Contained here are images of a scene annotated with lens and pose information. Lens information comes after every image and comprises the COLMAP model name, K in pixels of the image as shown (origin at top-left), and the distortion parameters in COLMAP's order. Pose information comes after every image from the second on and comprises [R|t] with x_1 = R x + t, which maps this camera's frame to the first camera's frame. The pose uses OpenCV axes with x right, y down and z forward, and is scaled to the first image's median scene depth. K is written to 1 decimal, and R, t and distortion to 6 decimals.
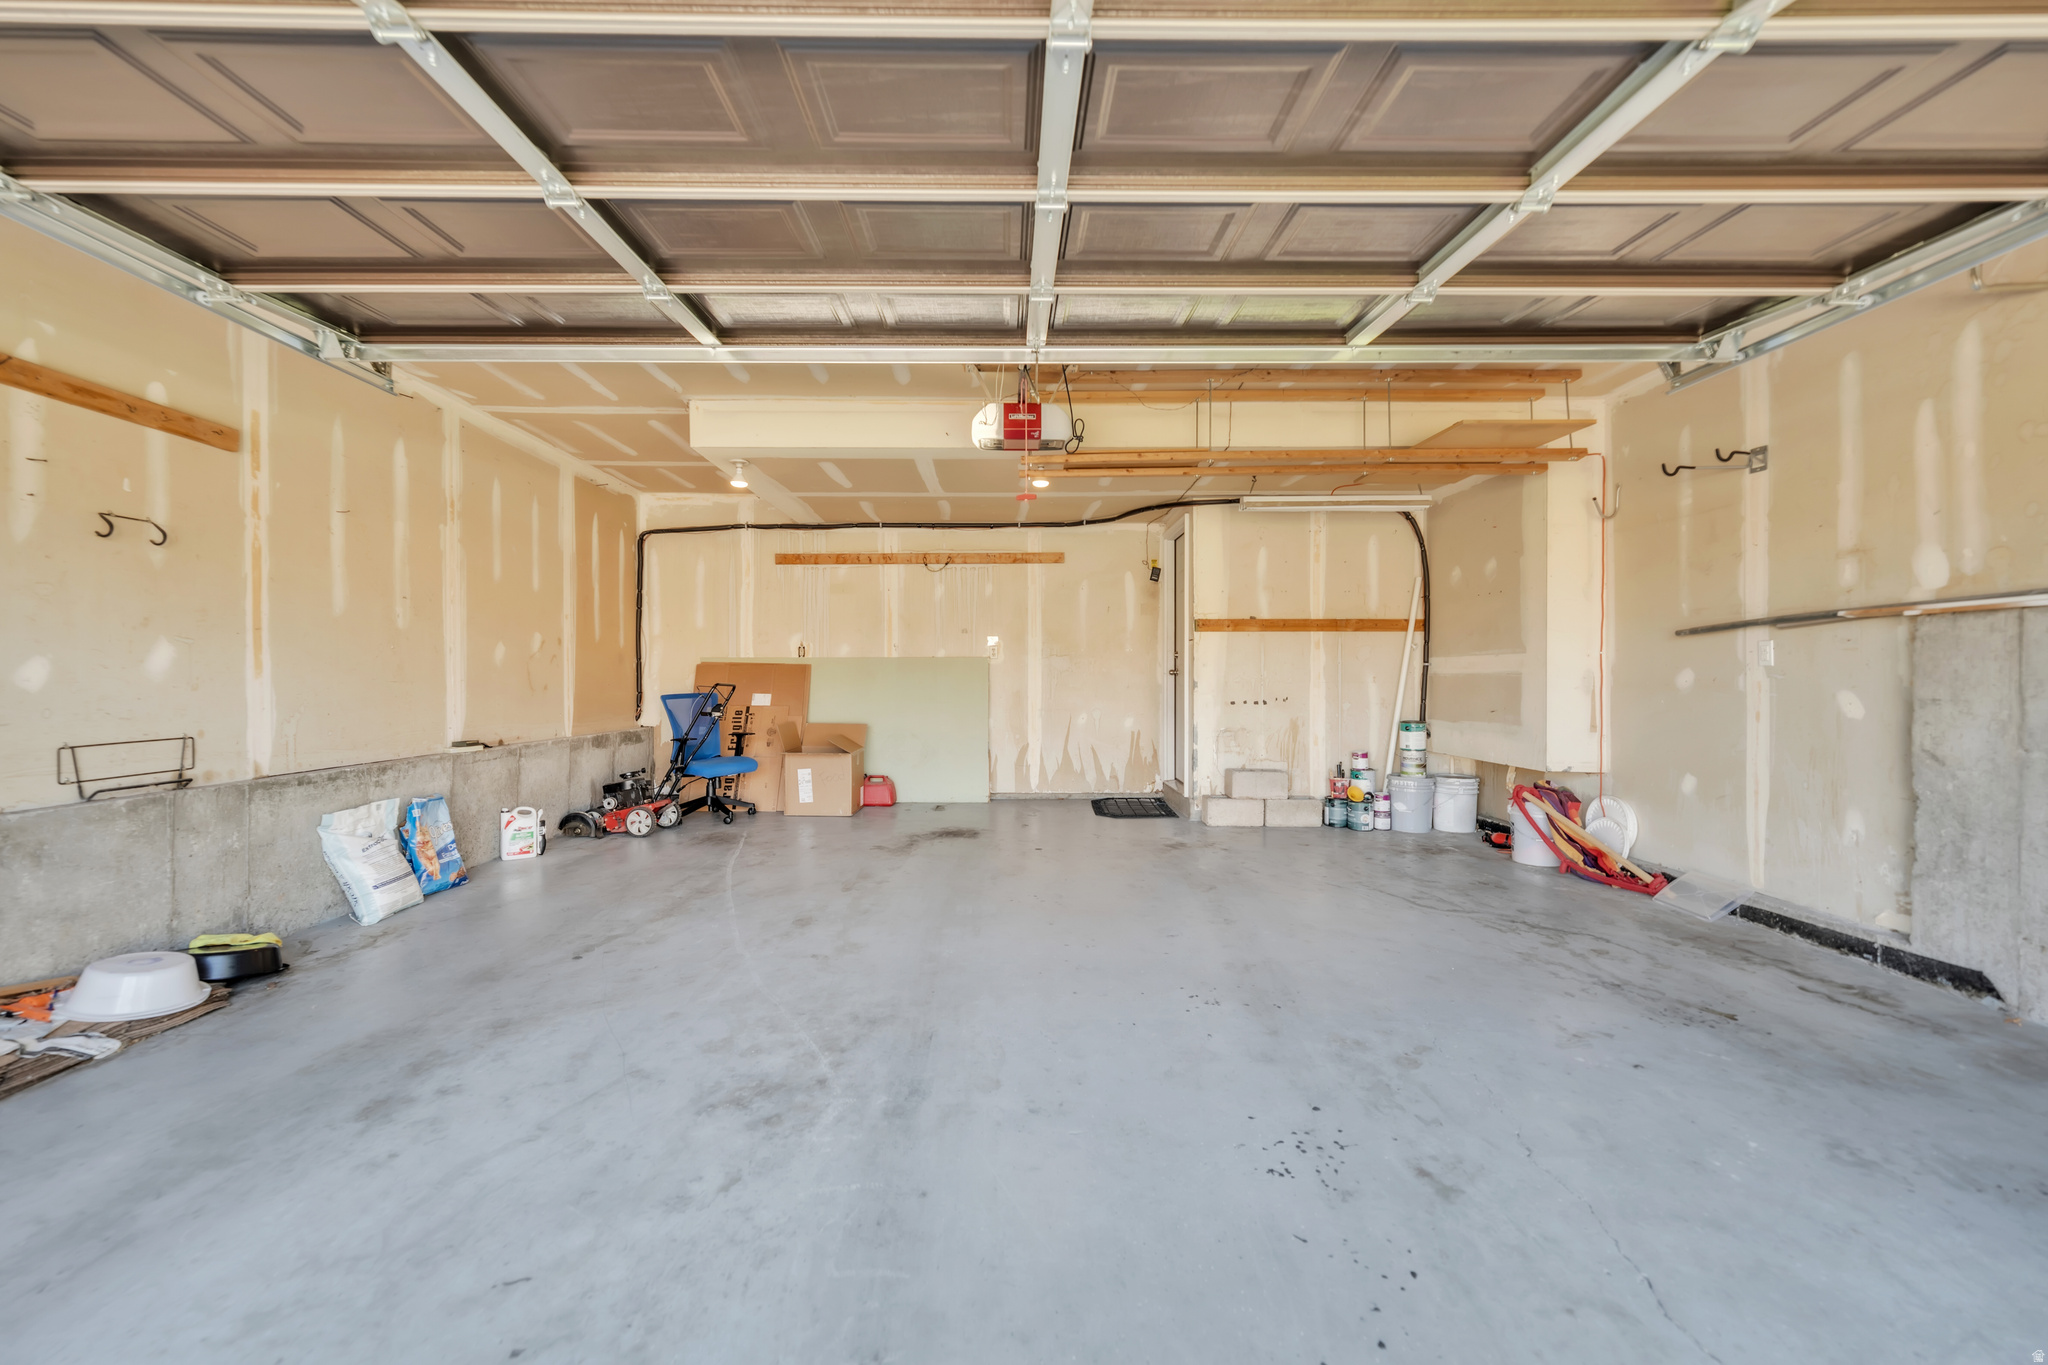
lens RADIAL K [[847.5, 0, 1024.0], [0, 847.5, 682.5], [0, 0, 1]] dist [-0.000666, -0.000496]
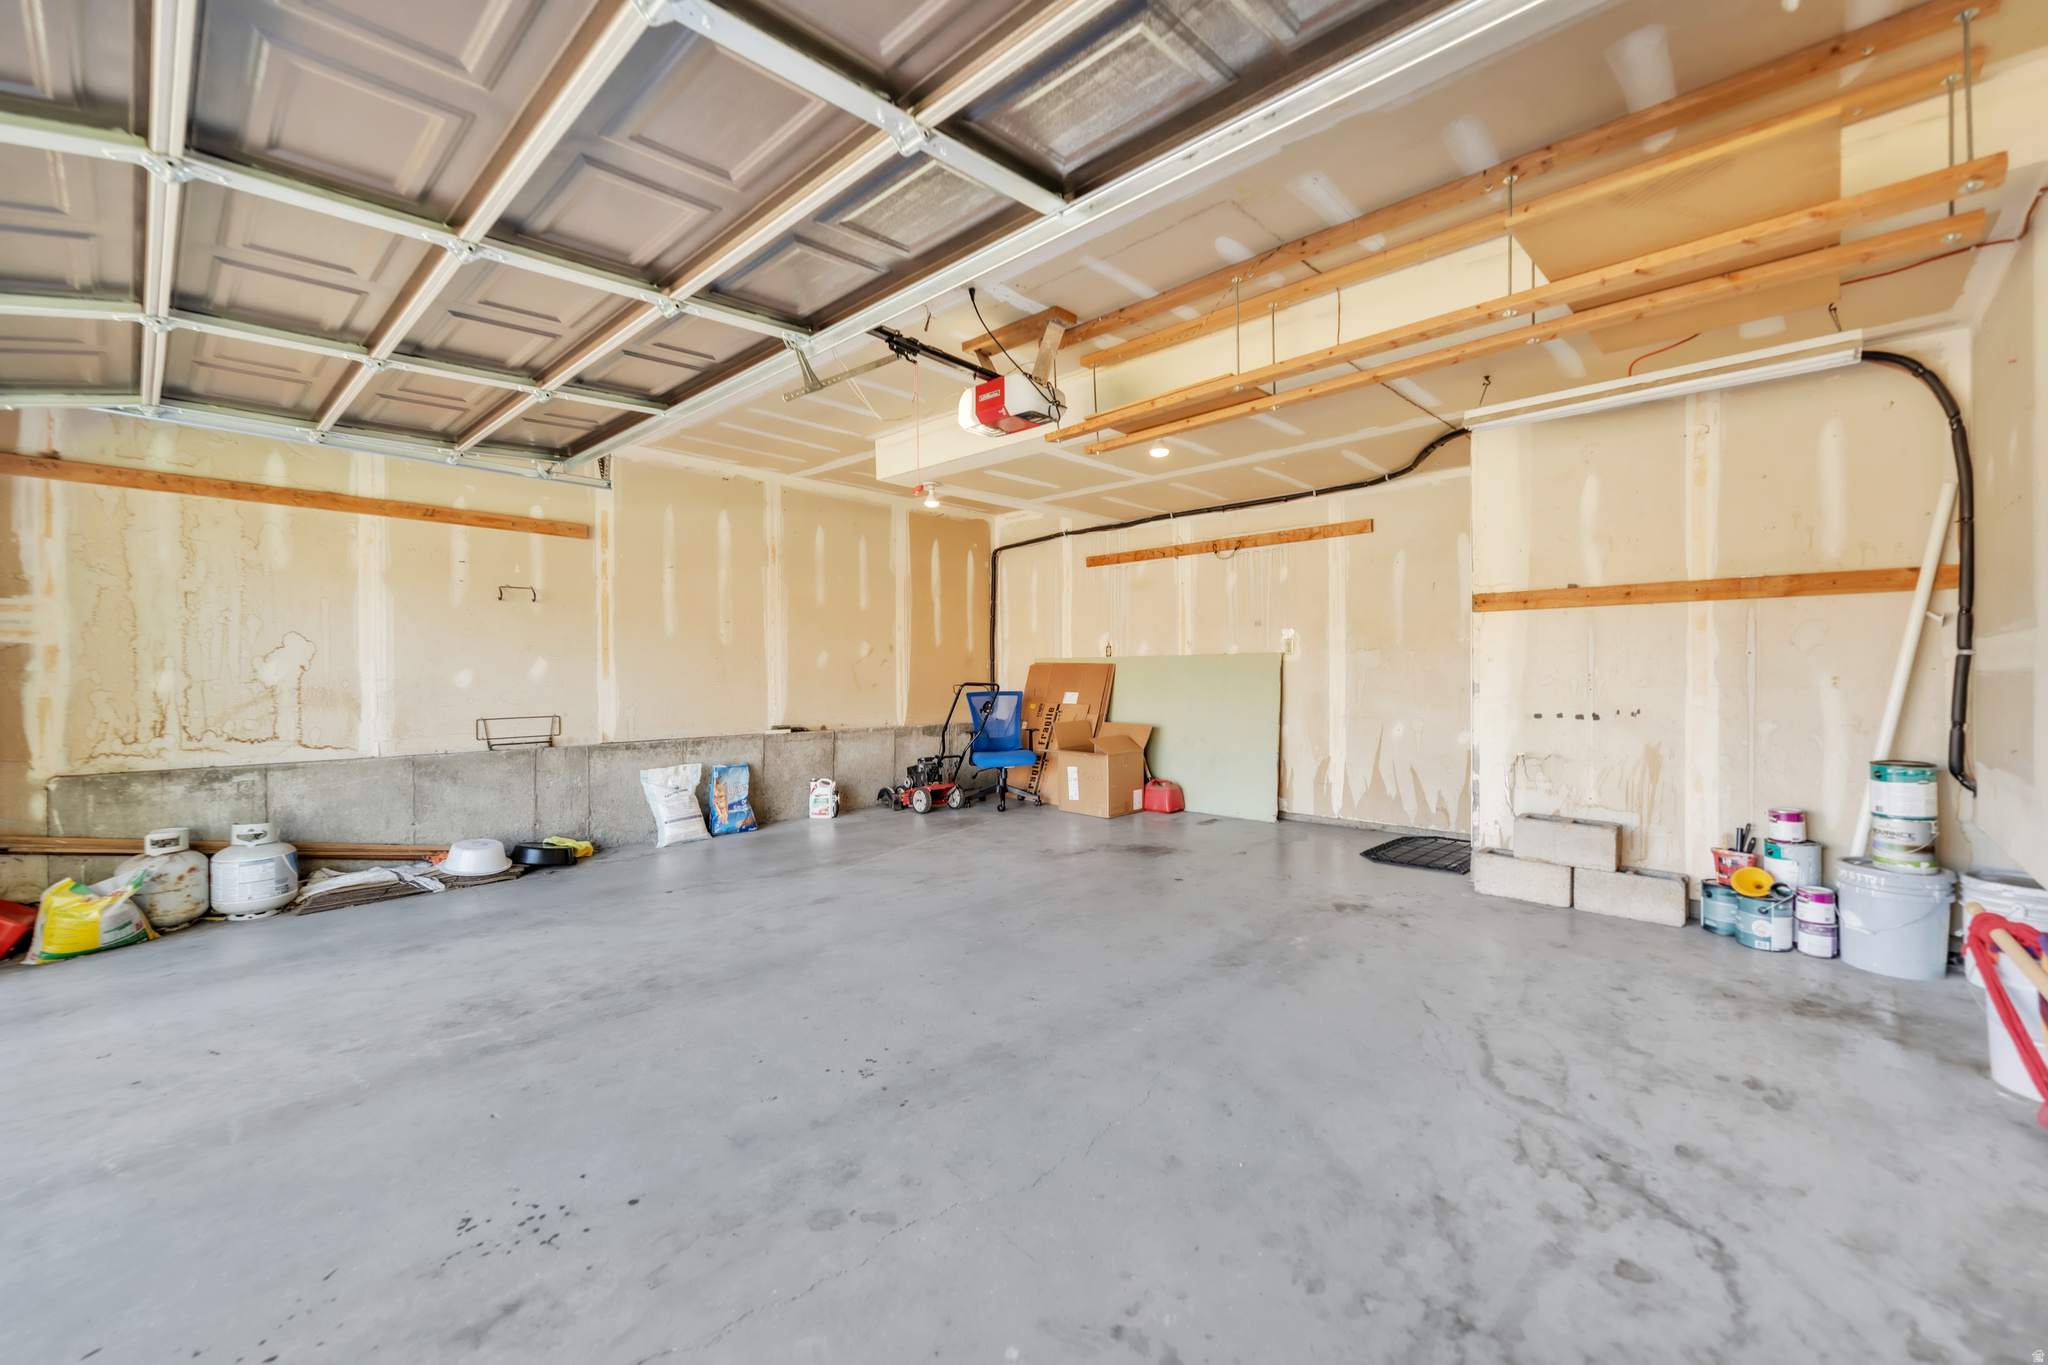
lens RADIAL K [[847.5, 0, 1024.0], [0, 847.5, 682.5], [0, 0, 1]] dist [-0.000666, -0.000496]
pose [[0.711039, 0.005105, -0.703134, 0.562675], [-0.000591, 0.999978, 0.006662, -0.008615], [0.703152, -0.004322, 0.711026, 0.315073]]
